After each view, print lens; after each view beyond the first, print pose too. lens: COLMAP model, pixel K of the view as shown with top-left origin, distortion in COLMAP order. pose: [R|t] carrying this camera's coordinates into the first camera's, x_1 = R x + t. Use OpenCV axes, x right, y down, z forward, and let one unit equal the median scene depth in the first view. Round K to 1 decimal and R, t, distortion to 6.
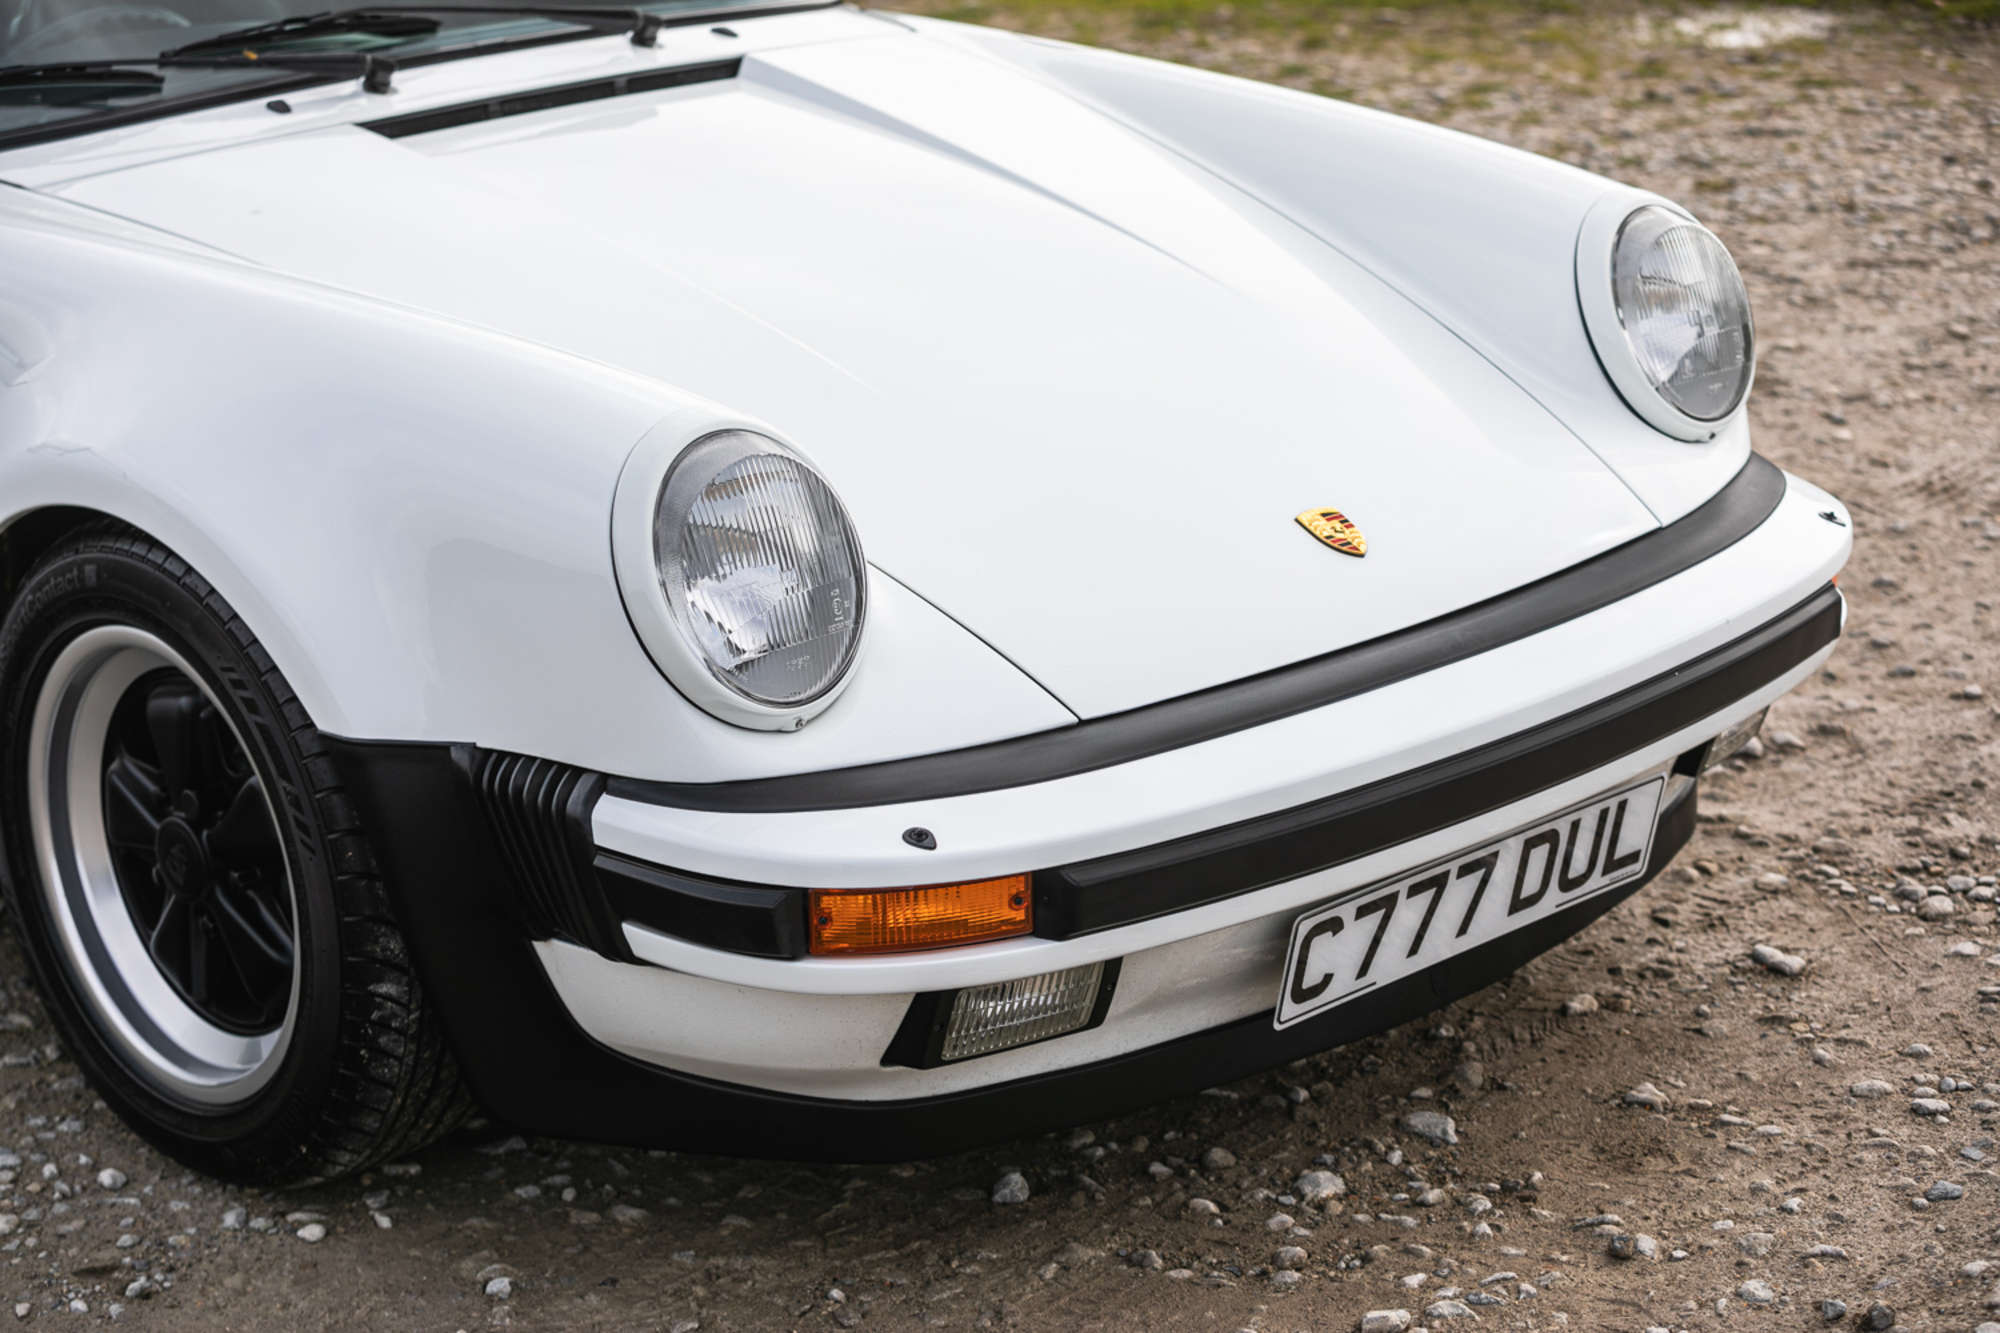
lens RADIAL K [[4051.0, 0, 1000.0], [0, 4051.0, 666.5], [0, 0, 1]] dist [-0.258629, 0.023898]
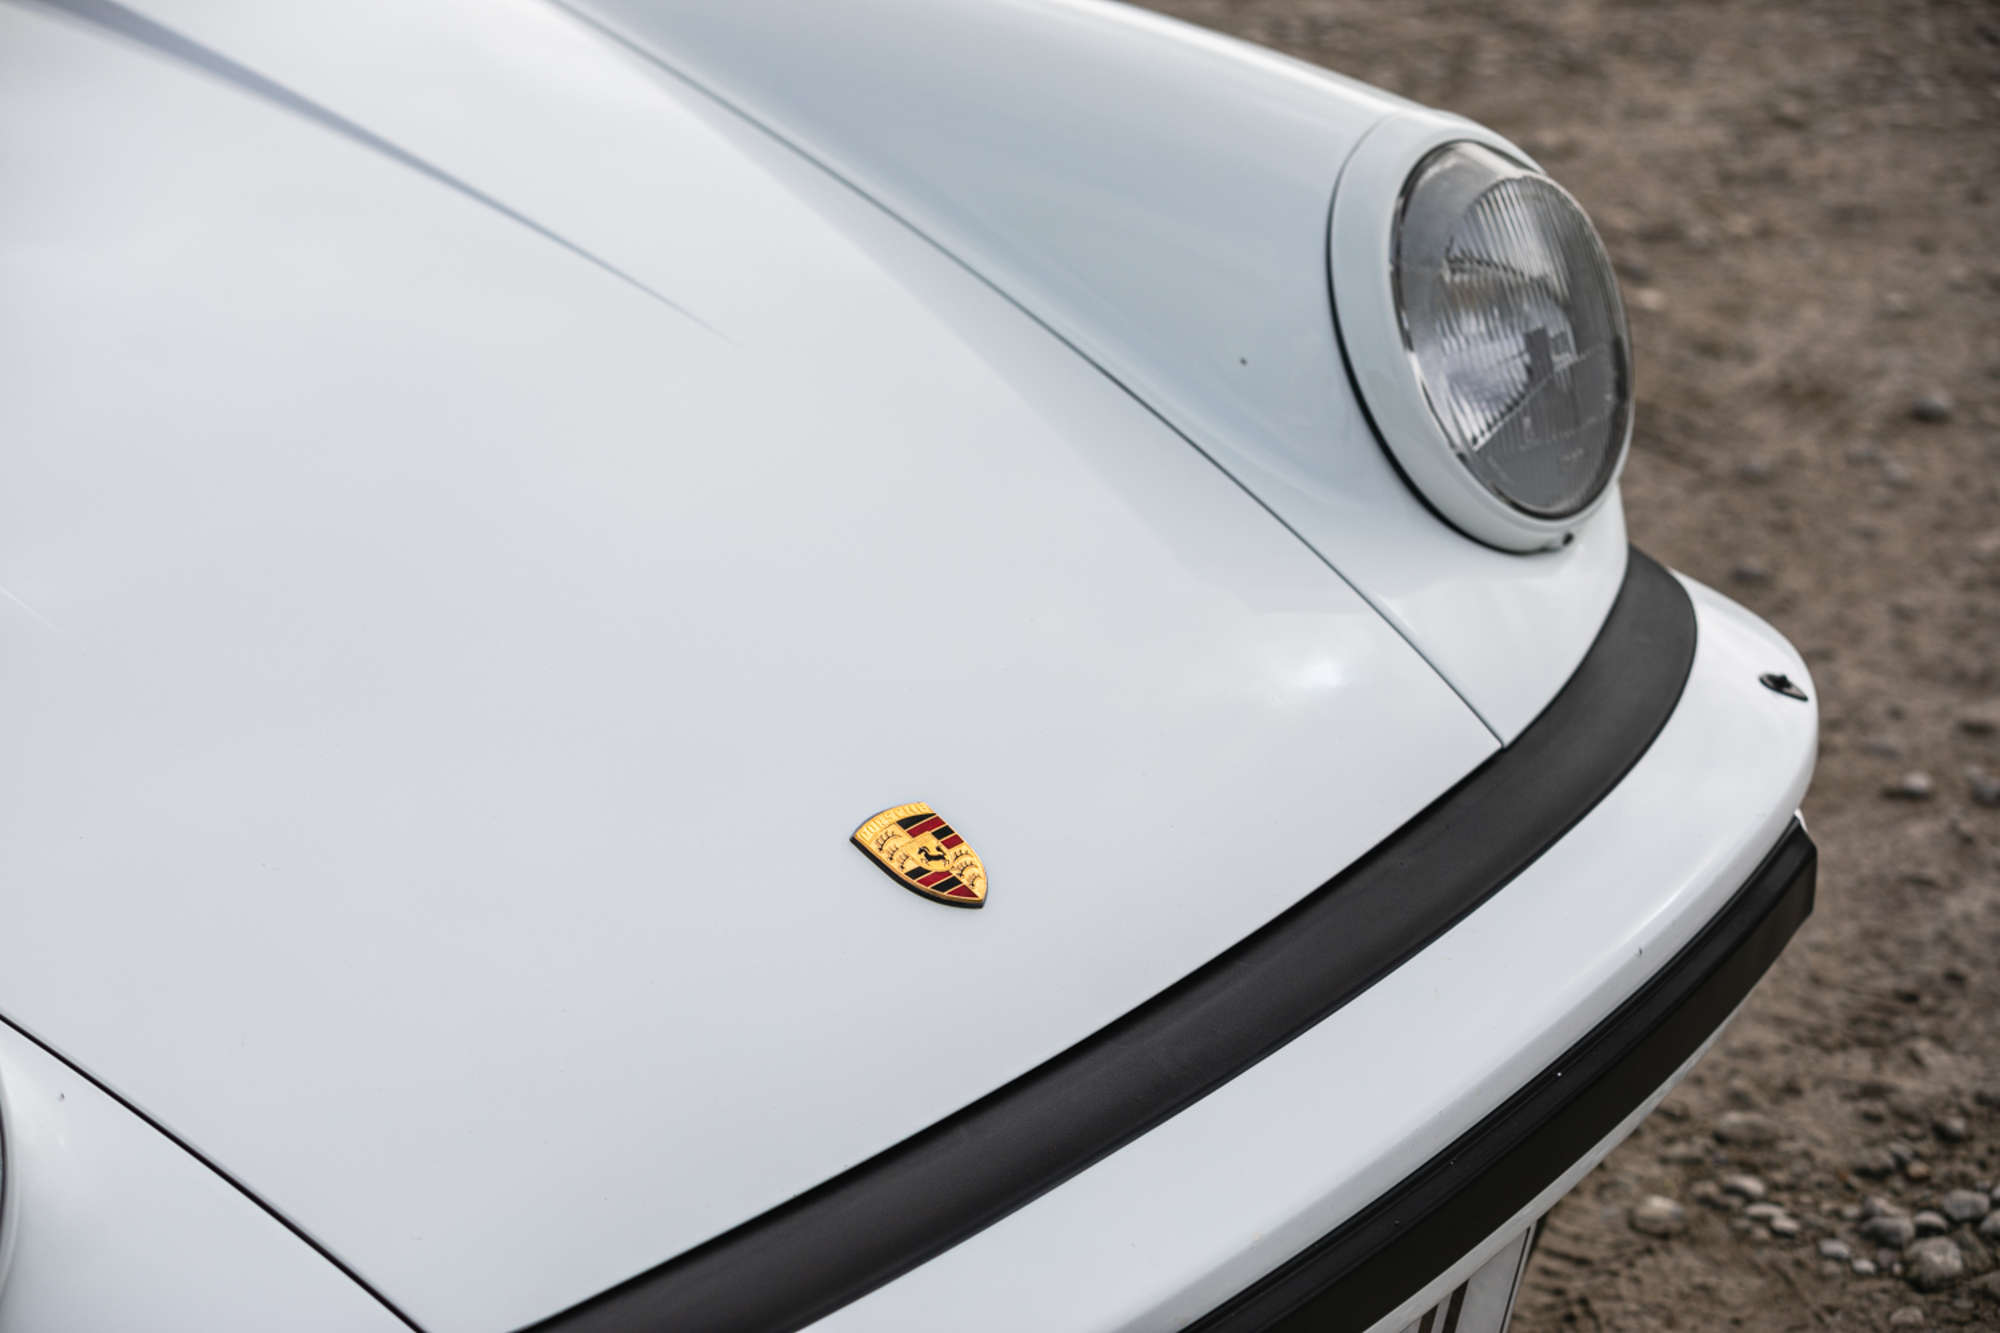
lens RADIAL K [[4598.0, 0, 1000.0], [0, 4598.0, 666.5], [0, 0, 1]] dist [-0.096208, -0.541962]
pose [[0.994197, -0.039718, 0.099979, 0.030675], [0.031968, 0.996444, 0.077958, -0.099815], [-0.102719, -0.074310, 0.991931, 0.373533]]
